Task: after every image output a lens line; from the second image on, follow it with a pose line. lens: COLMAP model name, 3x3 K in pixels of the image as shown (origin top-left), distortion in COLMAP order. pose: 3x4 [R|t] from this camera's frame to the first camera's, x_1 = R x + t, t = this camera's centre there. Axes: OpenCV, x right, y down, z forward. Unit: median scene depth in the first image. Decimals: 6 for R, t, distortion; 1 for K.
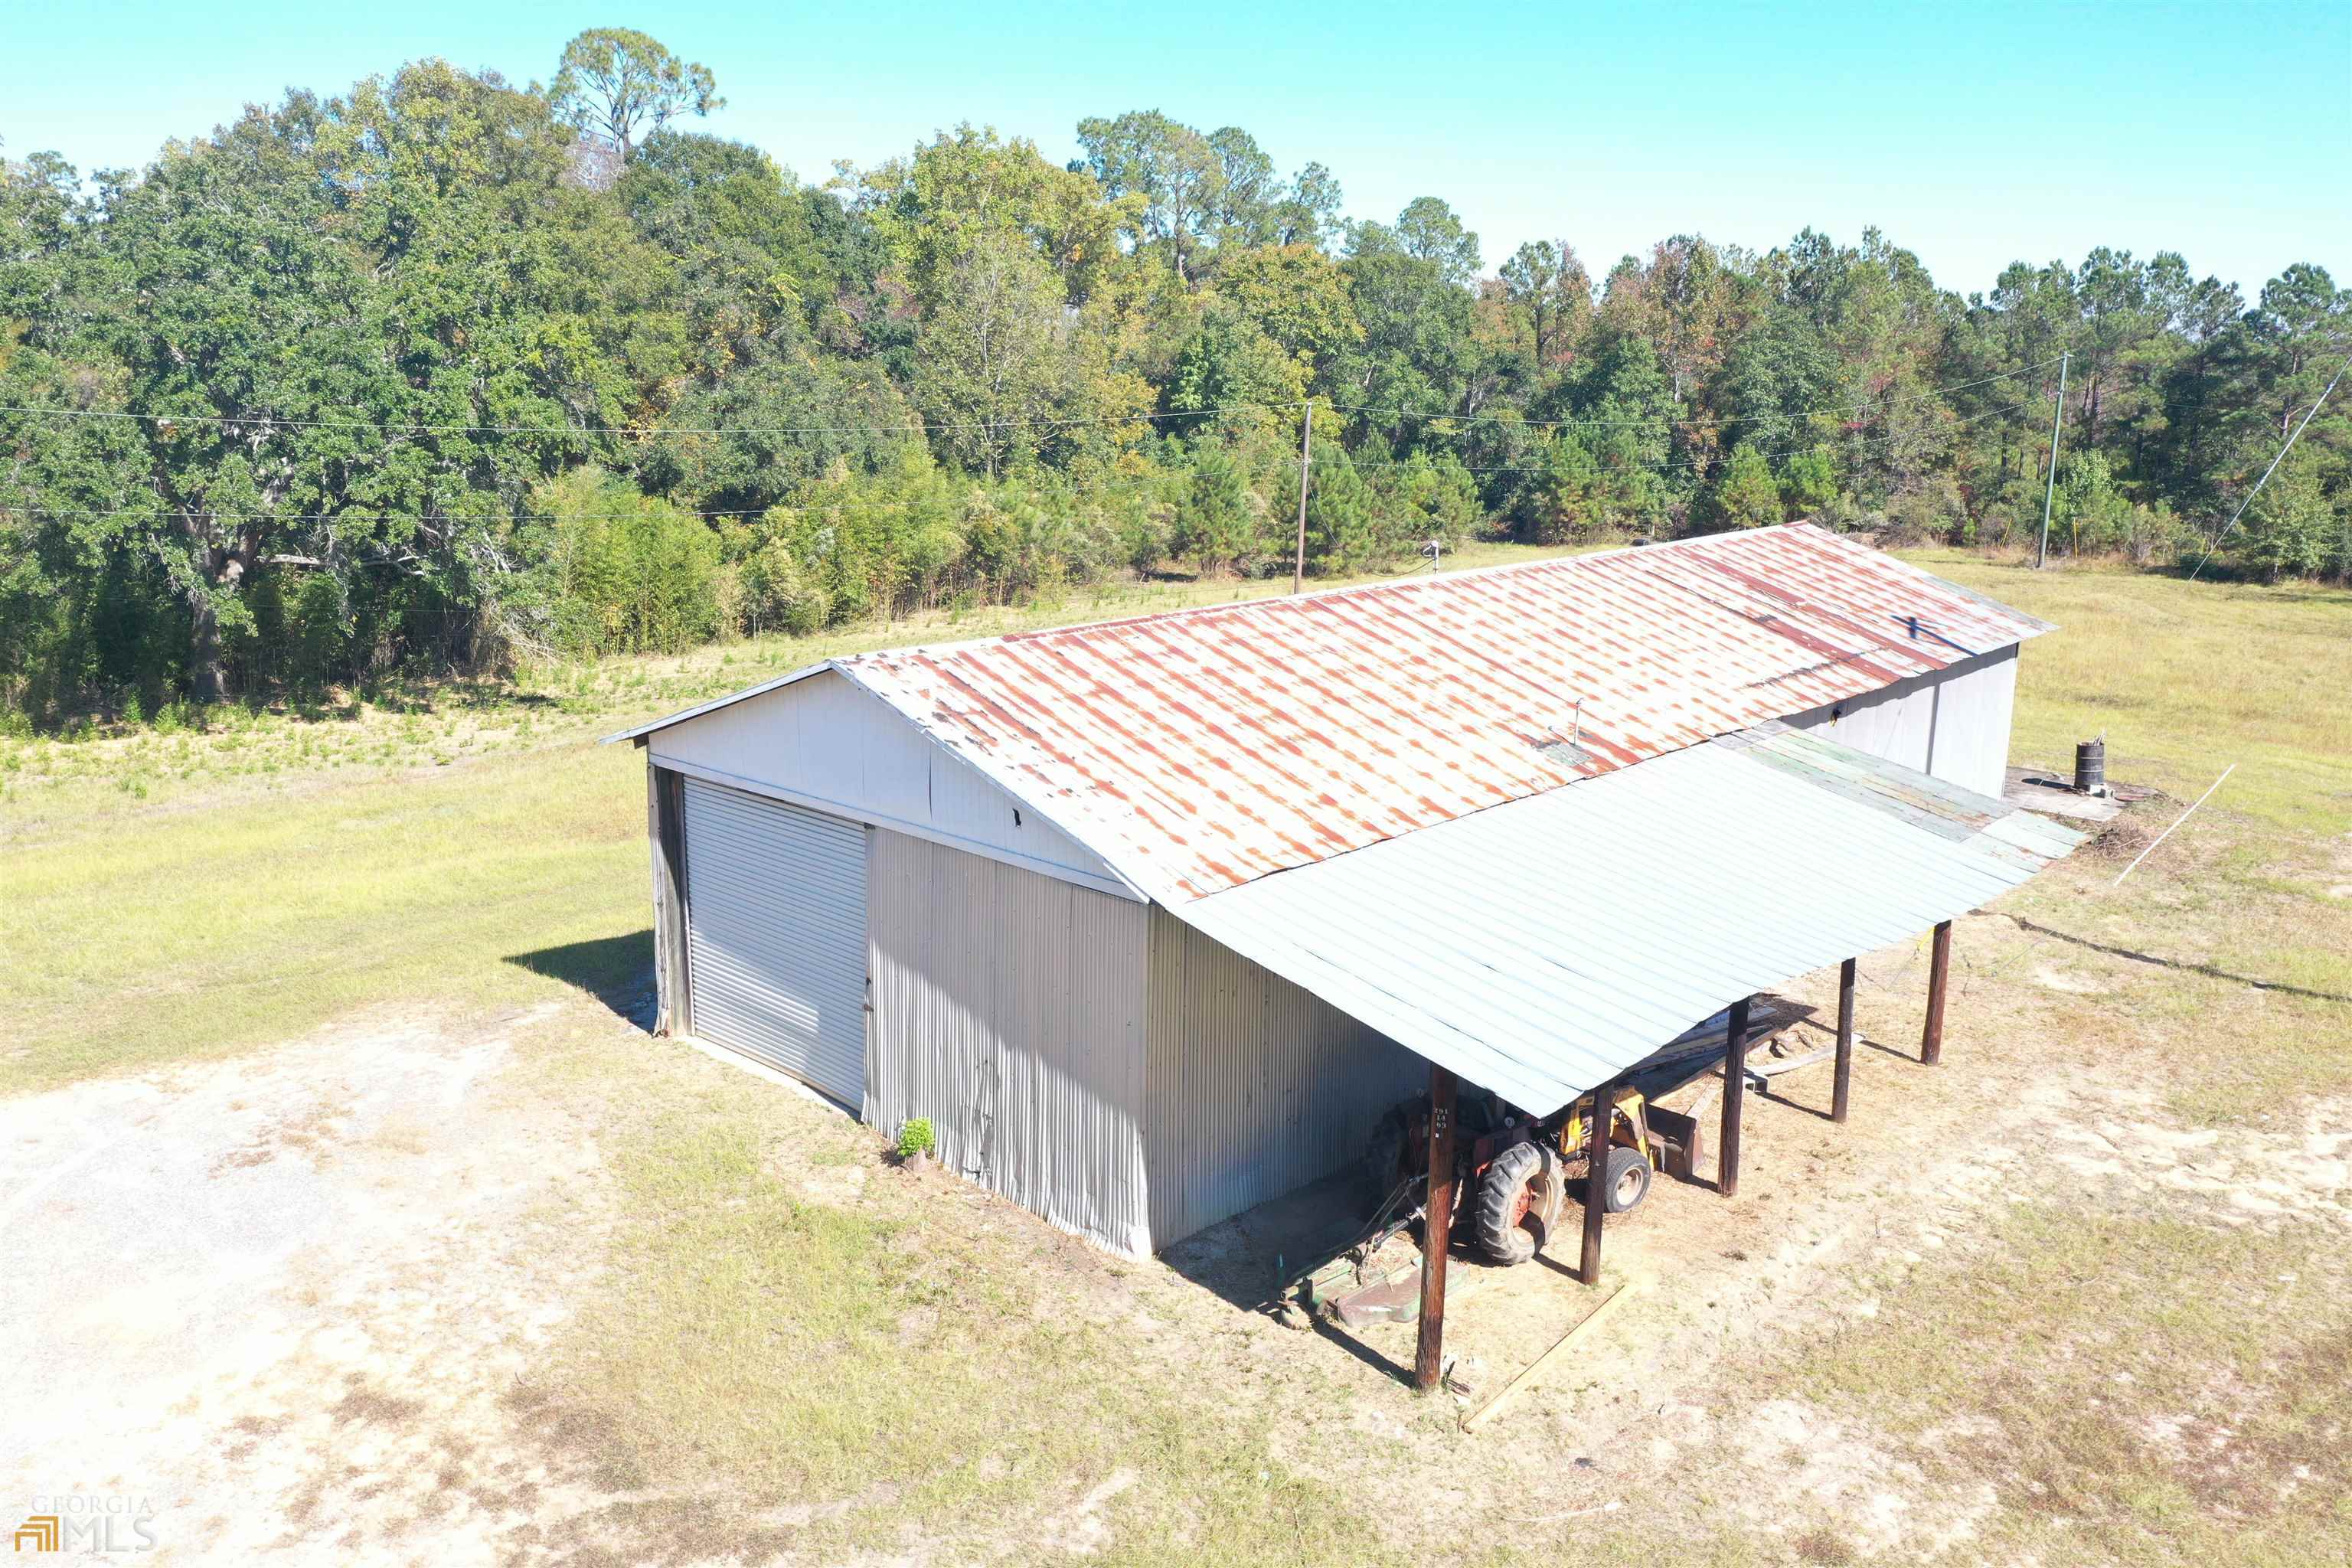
lens RADIAL K [[1866.4, 0, 1176.0], [0, 1866.4, 784.0], [0, 0, 1]] dist [0.003084, -0.005119]
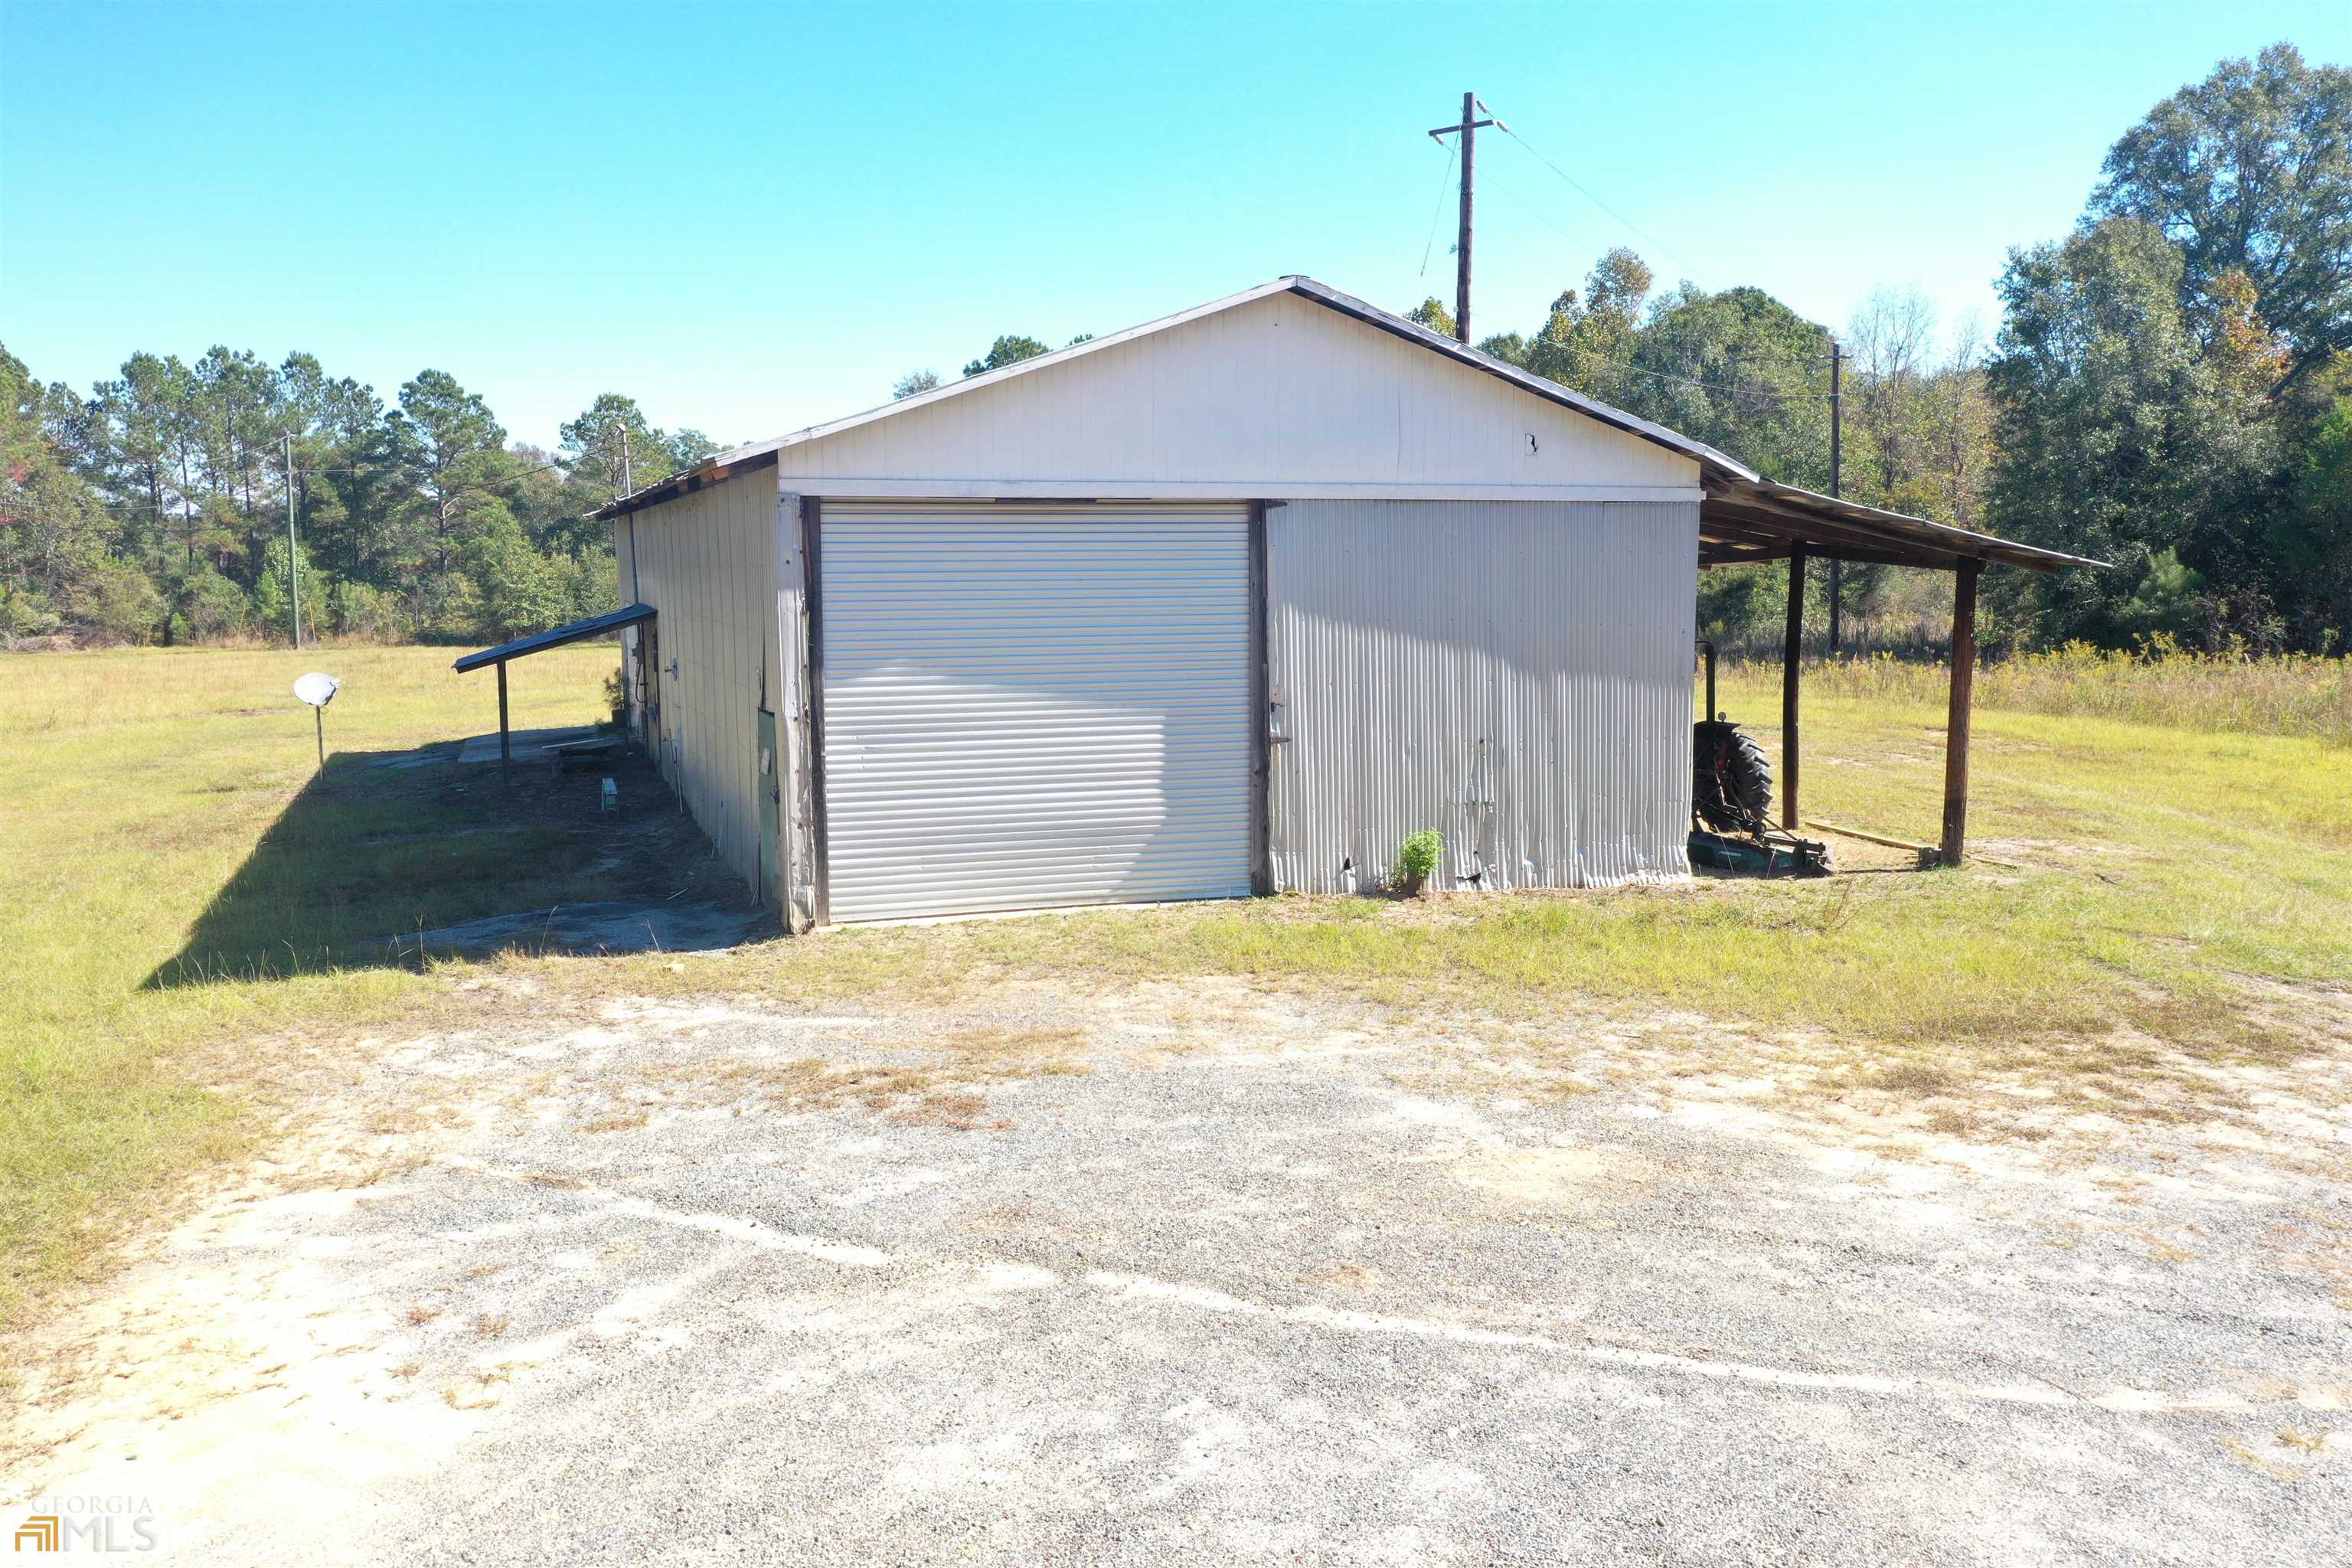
lens RADIAL K [[1844.2, 0, 1189.5], [0, 1844.2, 794.2], [0, 0, 1]] dist [0.009523, 0.007110]
pose [[0.462929, -0.123073, 0.877810, -0.909838], [0.201518, 0.978995, 0.030985, 0.114770], [-0.863184, 0.162551, 0.478006, 0.685169]]
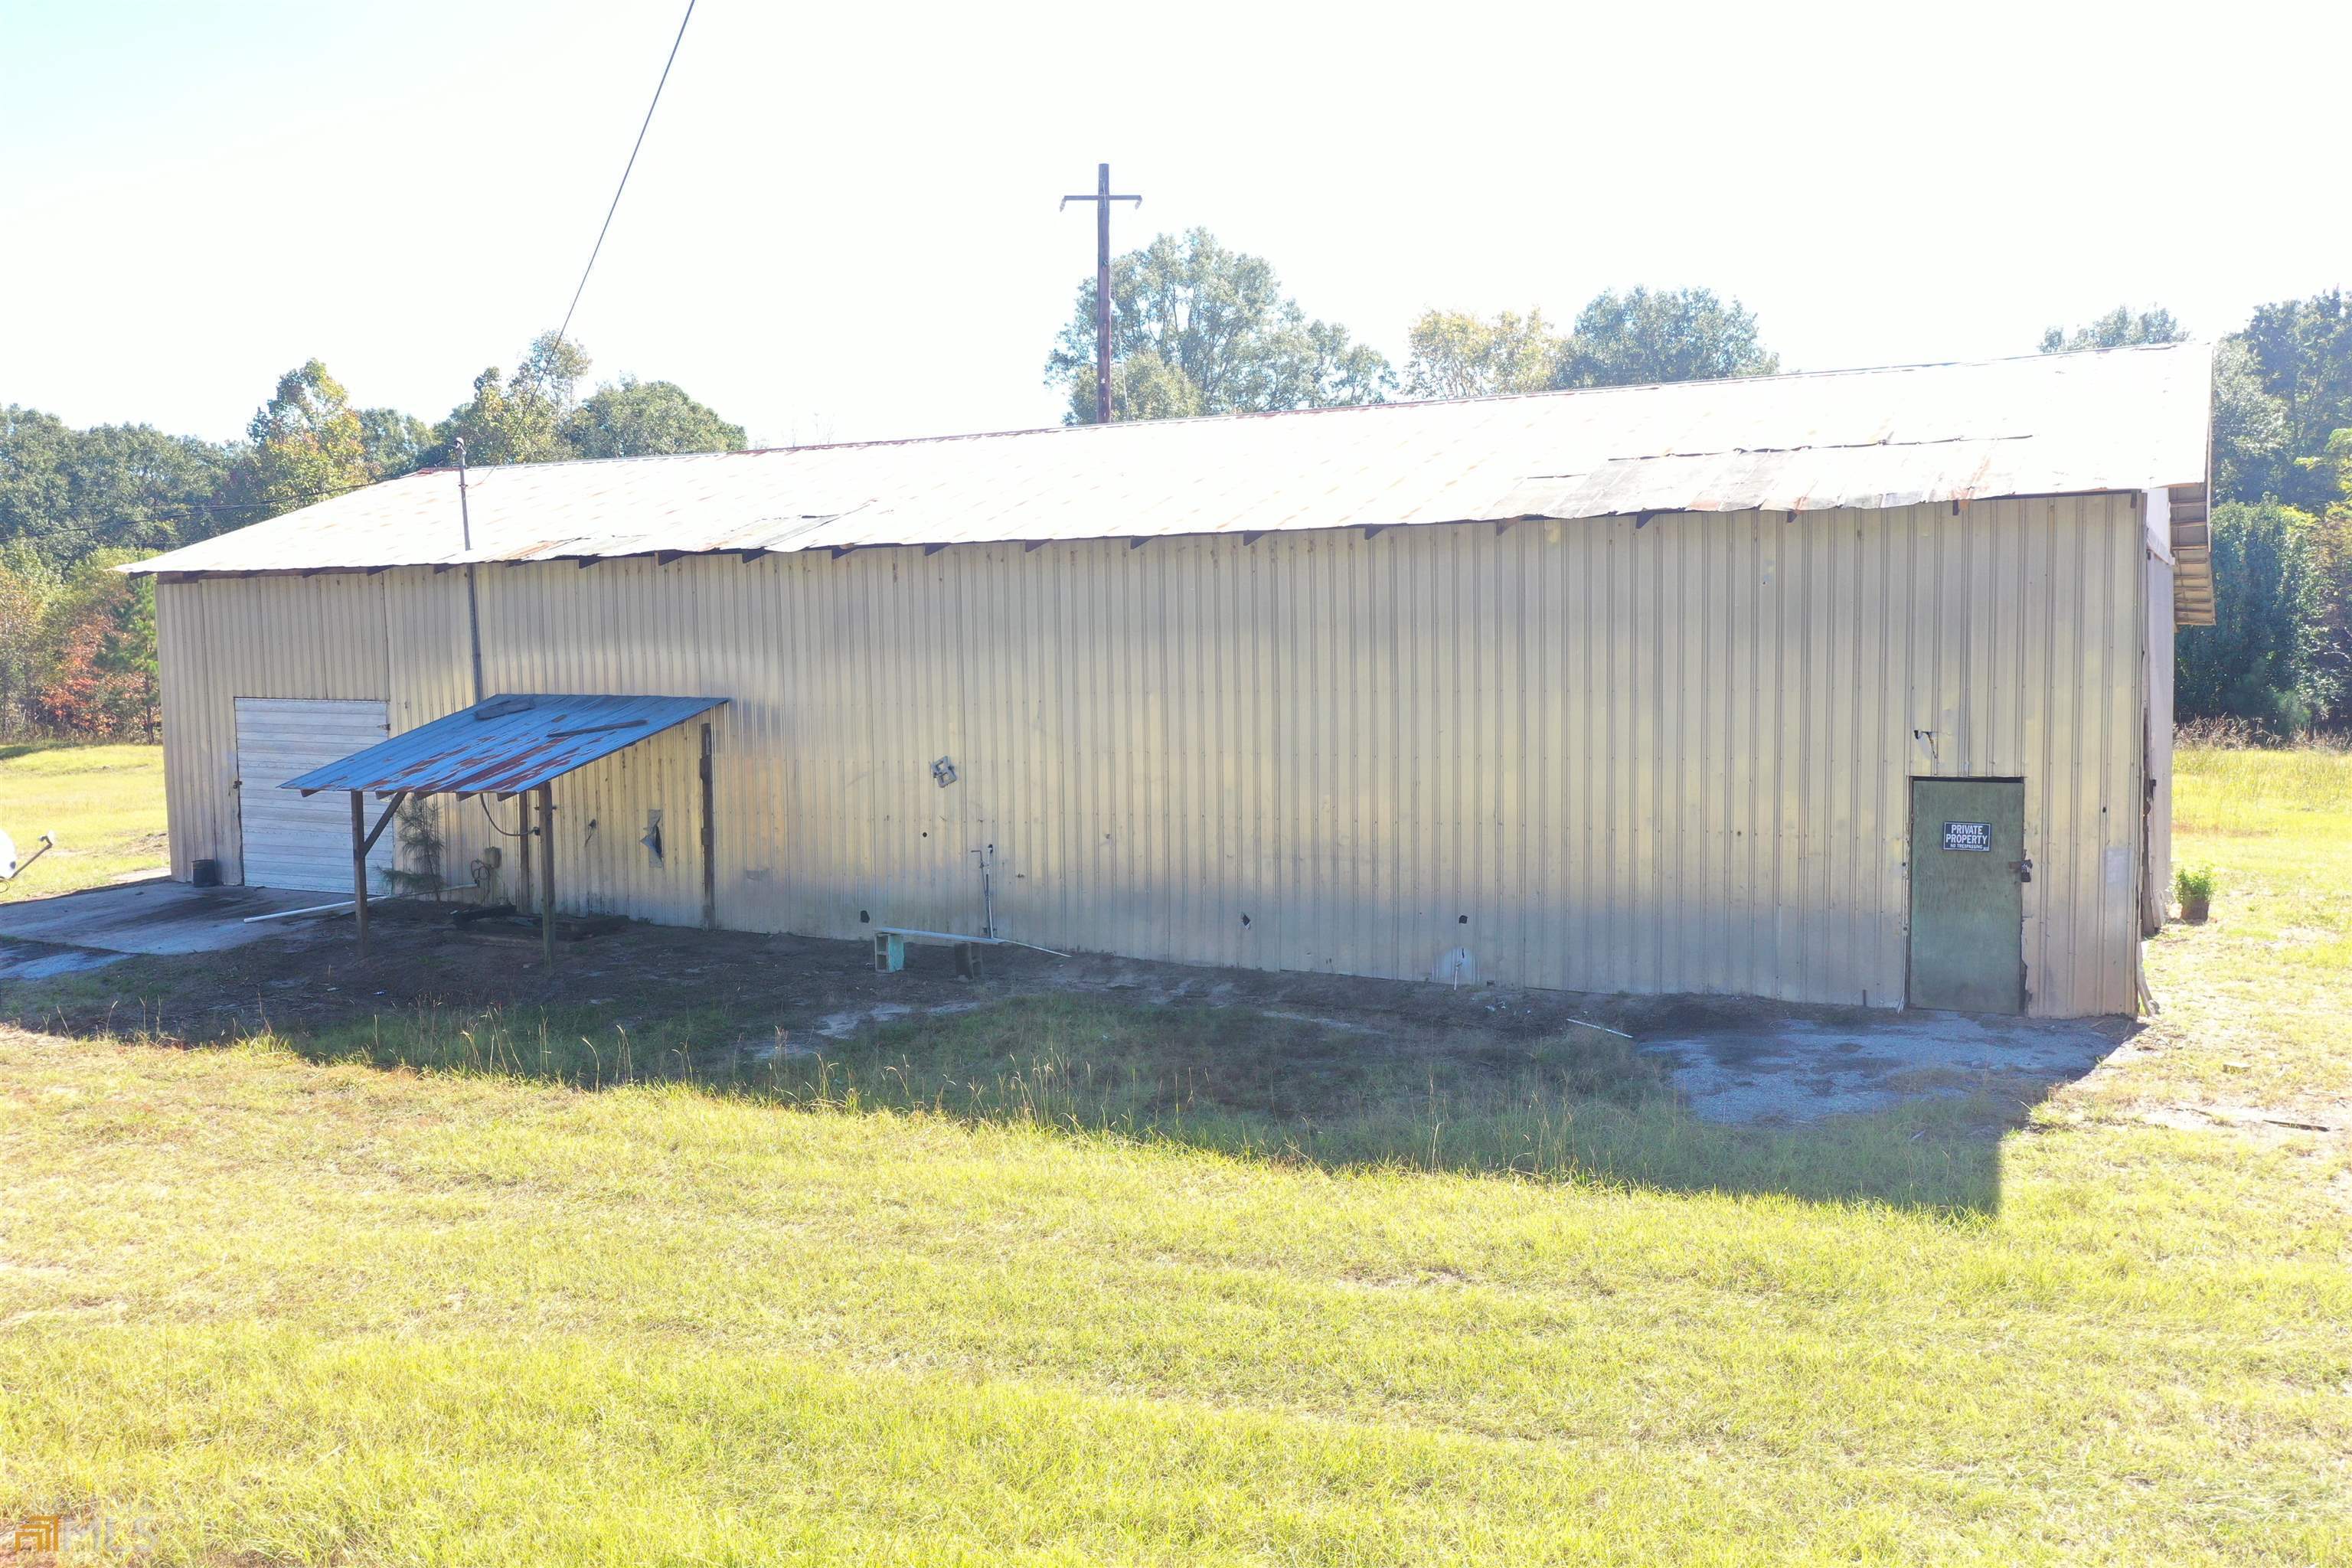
lens RADIAL K [[1851.6, 0, 1172.2], [0, 1851.6, 787.1], [0, 0, 1]] dist [0.003006, 0.001842]
pose [[-0.243454, -0.076634, 0.966880, -0.888921], [0.215530, 0.967675, 0.130966, -0.082822], [-0.945662, 0.240276, -0.219067, 1.652761]]
